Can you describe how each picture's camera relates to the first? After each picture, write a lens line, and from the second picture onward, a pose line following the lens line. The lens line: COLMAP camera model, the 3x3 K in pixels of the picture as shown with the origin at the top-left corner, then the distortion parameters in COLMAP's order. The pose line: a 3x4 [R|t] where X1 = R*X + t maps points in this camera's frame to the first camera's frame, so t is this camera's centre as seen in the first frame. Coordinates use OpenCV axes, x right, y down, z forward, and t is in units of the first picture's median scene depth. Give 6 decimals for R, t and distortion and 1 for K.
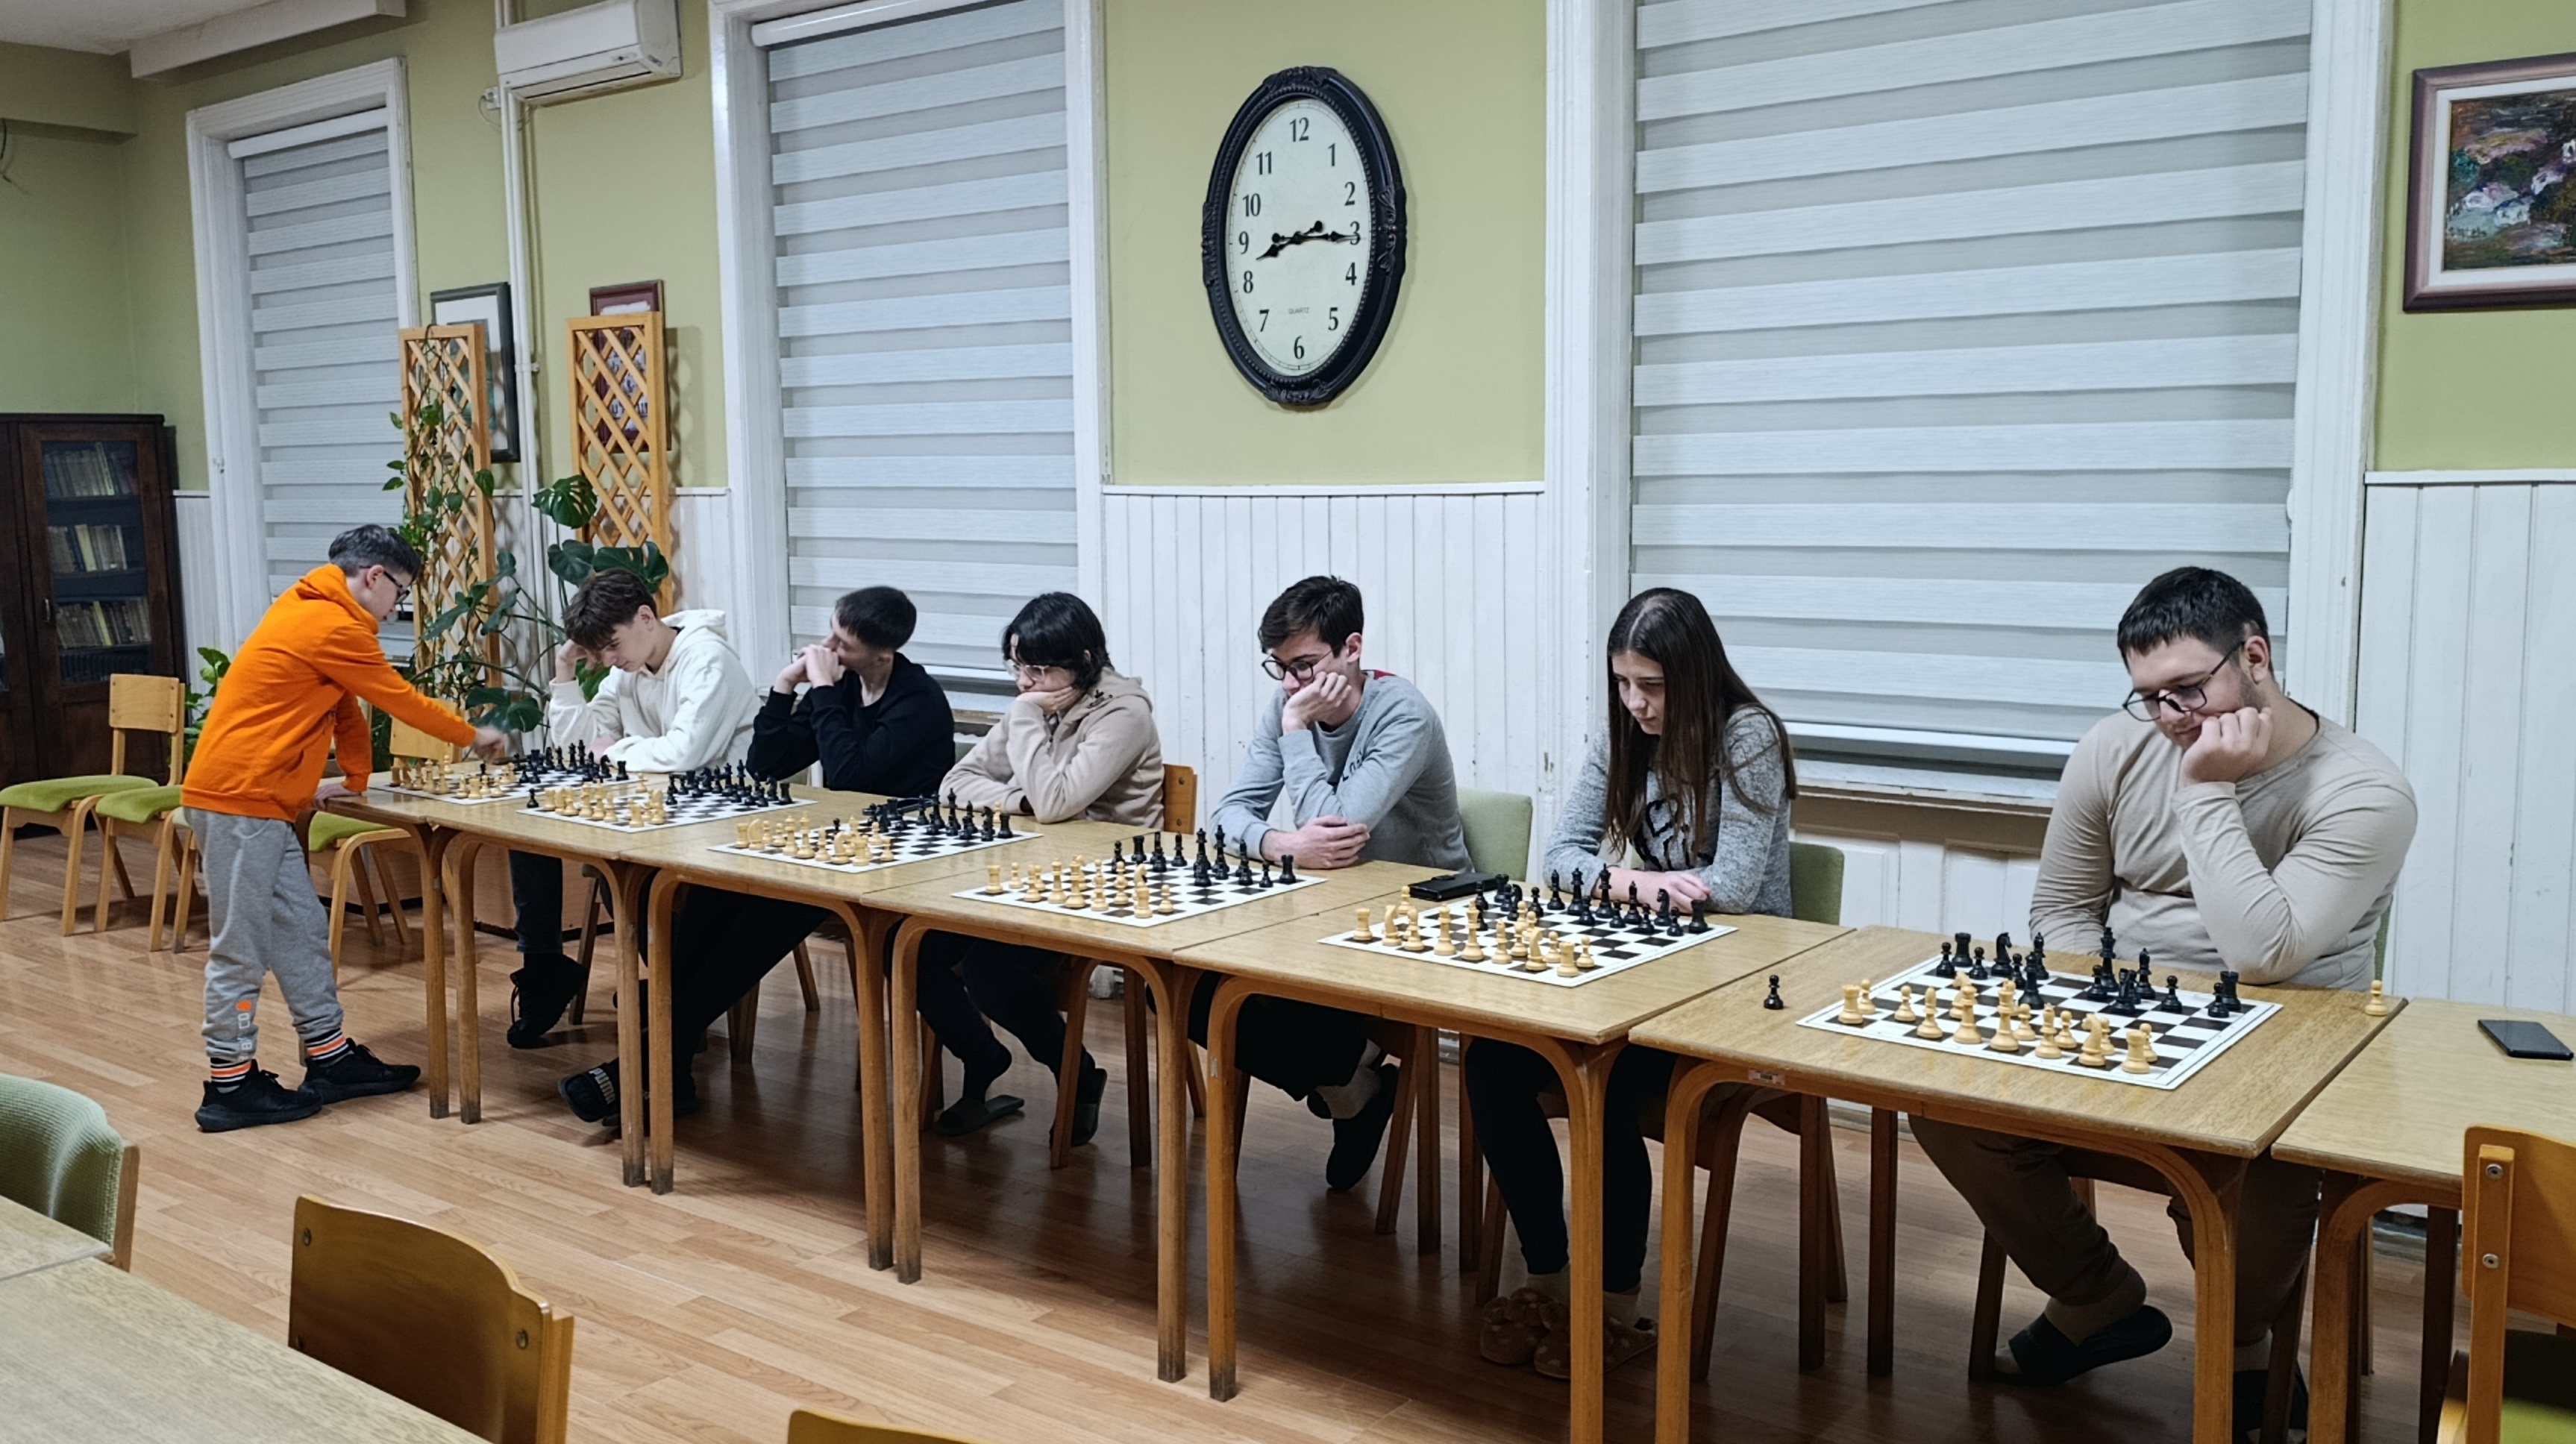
lens RADIAL K [[2139.0, 0, 1287.9], [0, 2139.0, 723.8], [0, 0, 1]] dist [0.011601, 0.000254]
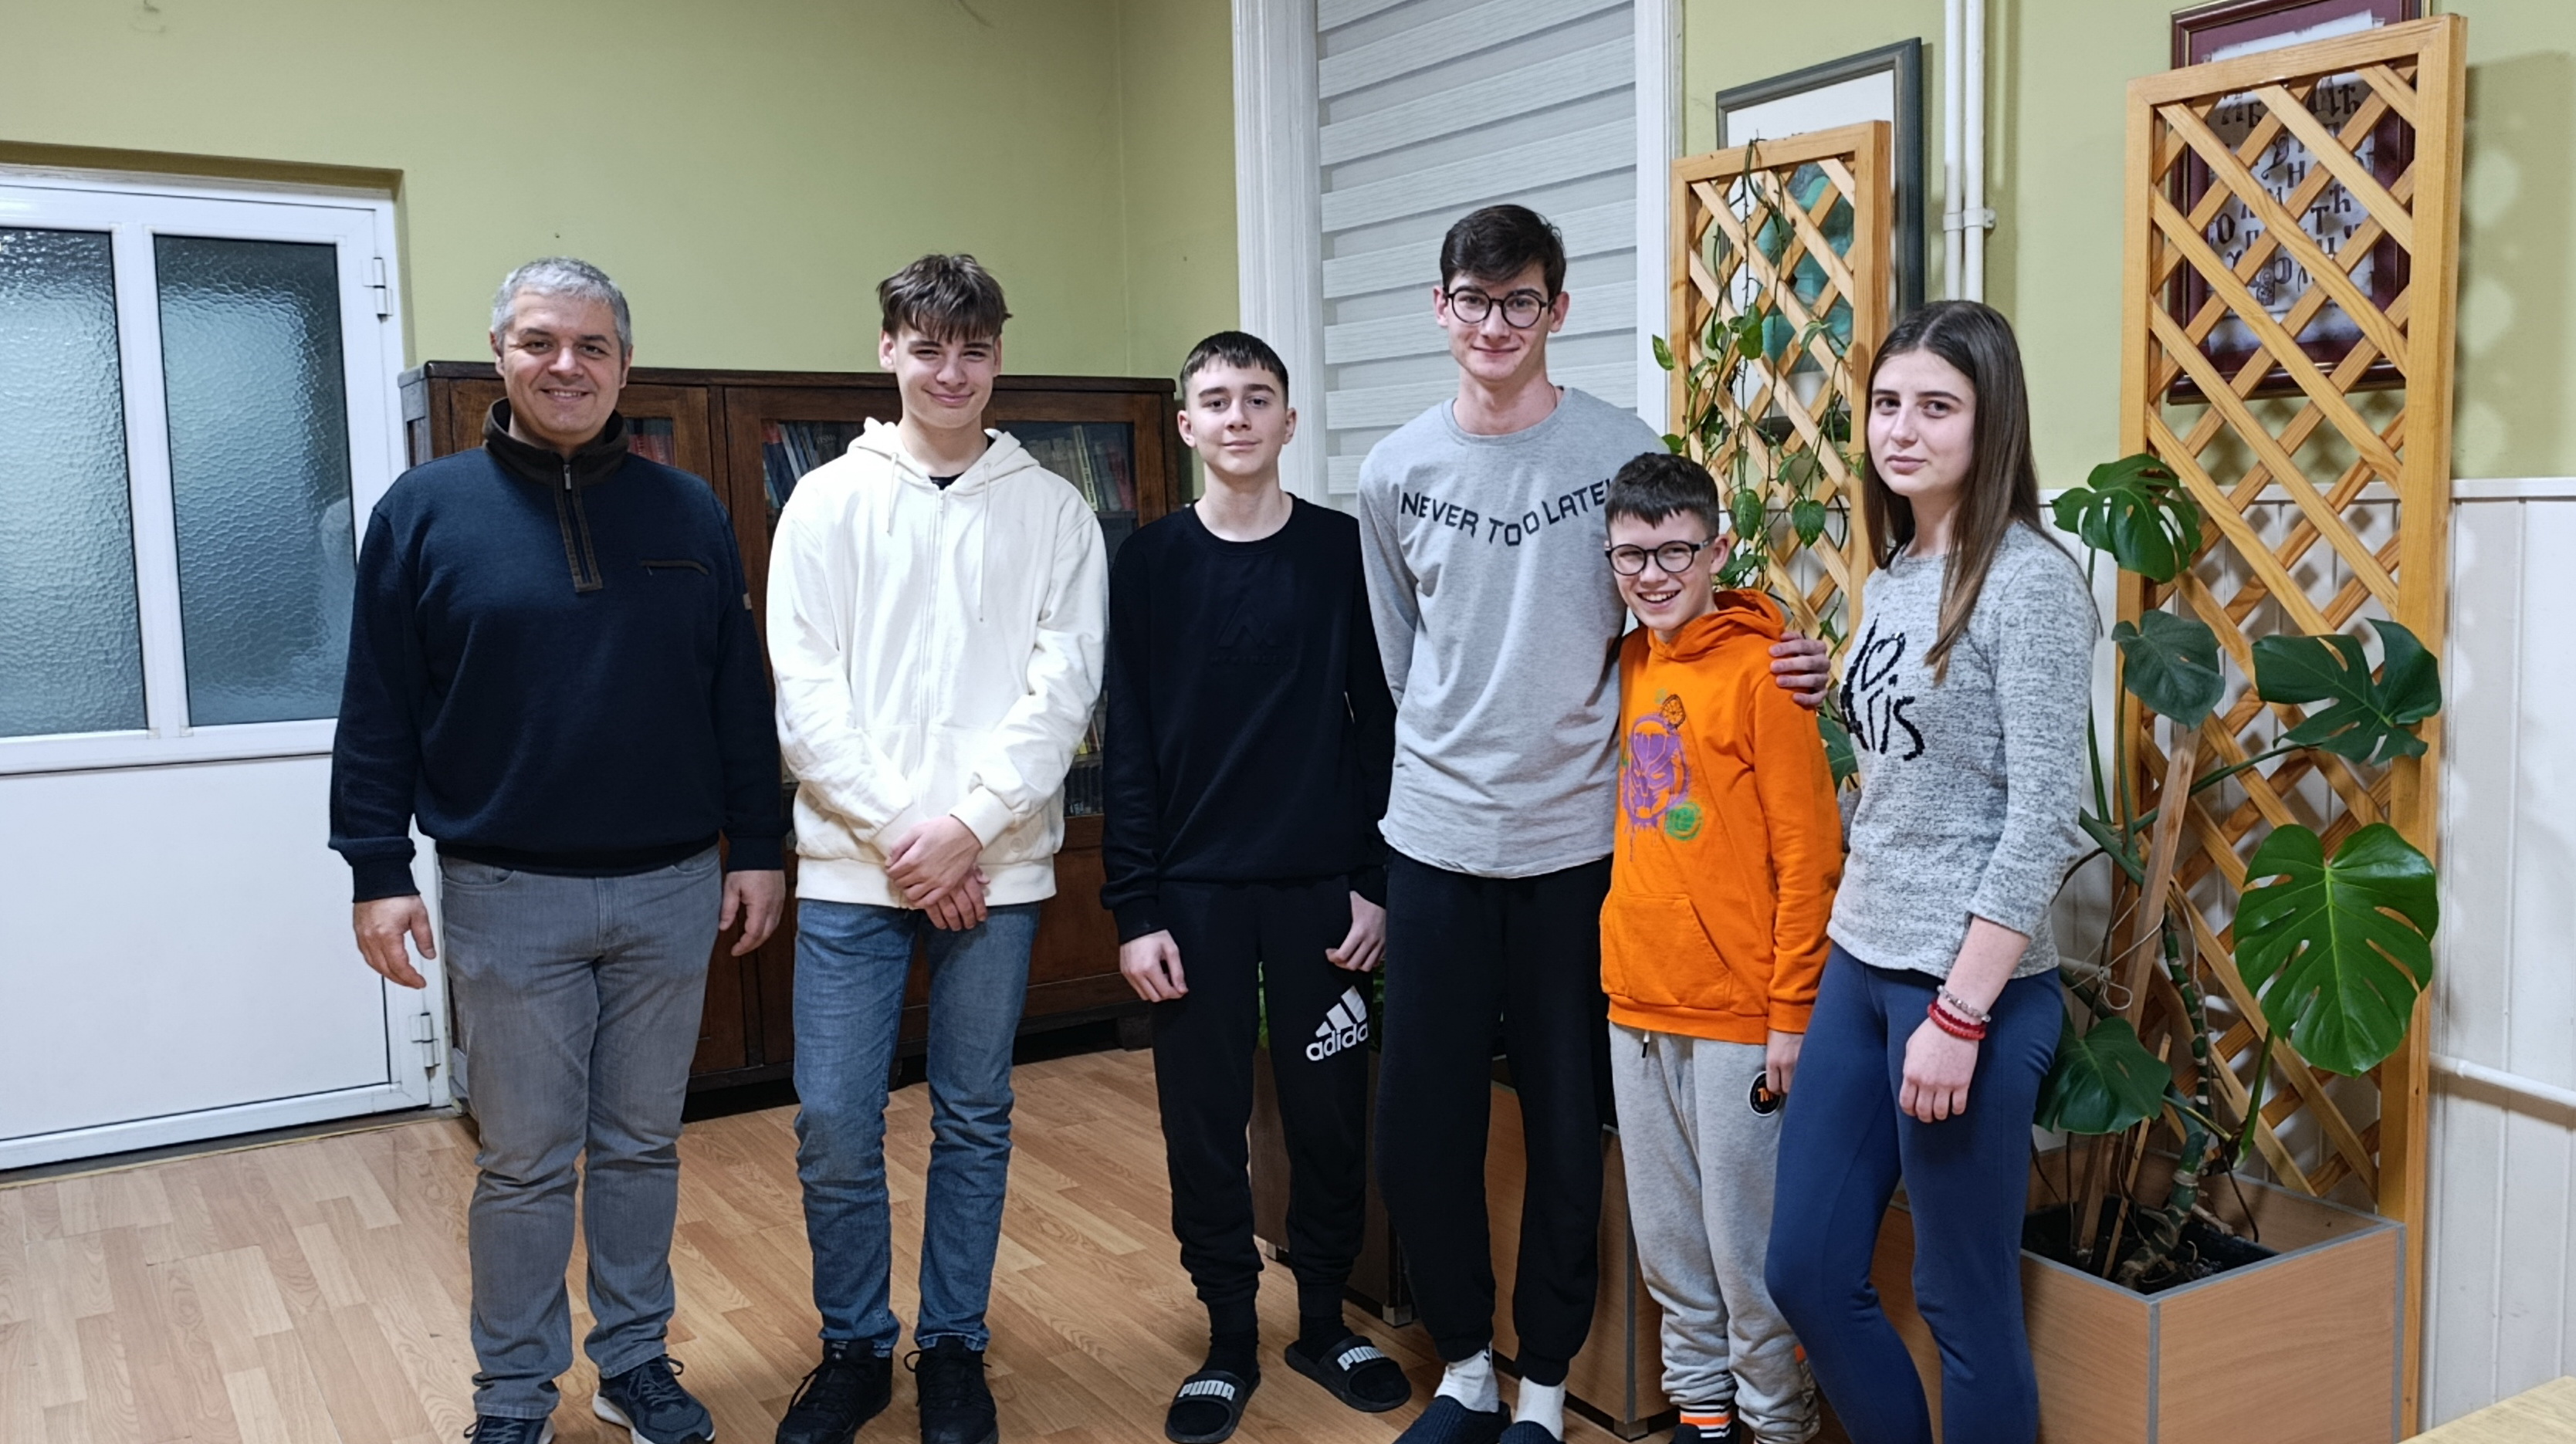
lens RADIAL K [[2139.0, 0, 1289.1], [0, 2139.0, 723.1], [0, 0, 1]] dist [0.011601, 0.000254]
pose [[0.935087, 0.030735, -0.353084, -0.324607], [-0.038757, 0.999126, -0.015672, -0.049380], [0.352294, 0.028339, 0.935460, 0.534022]]
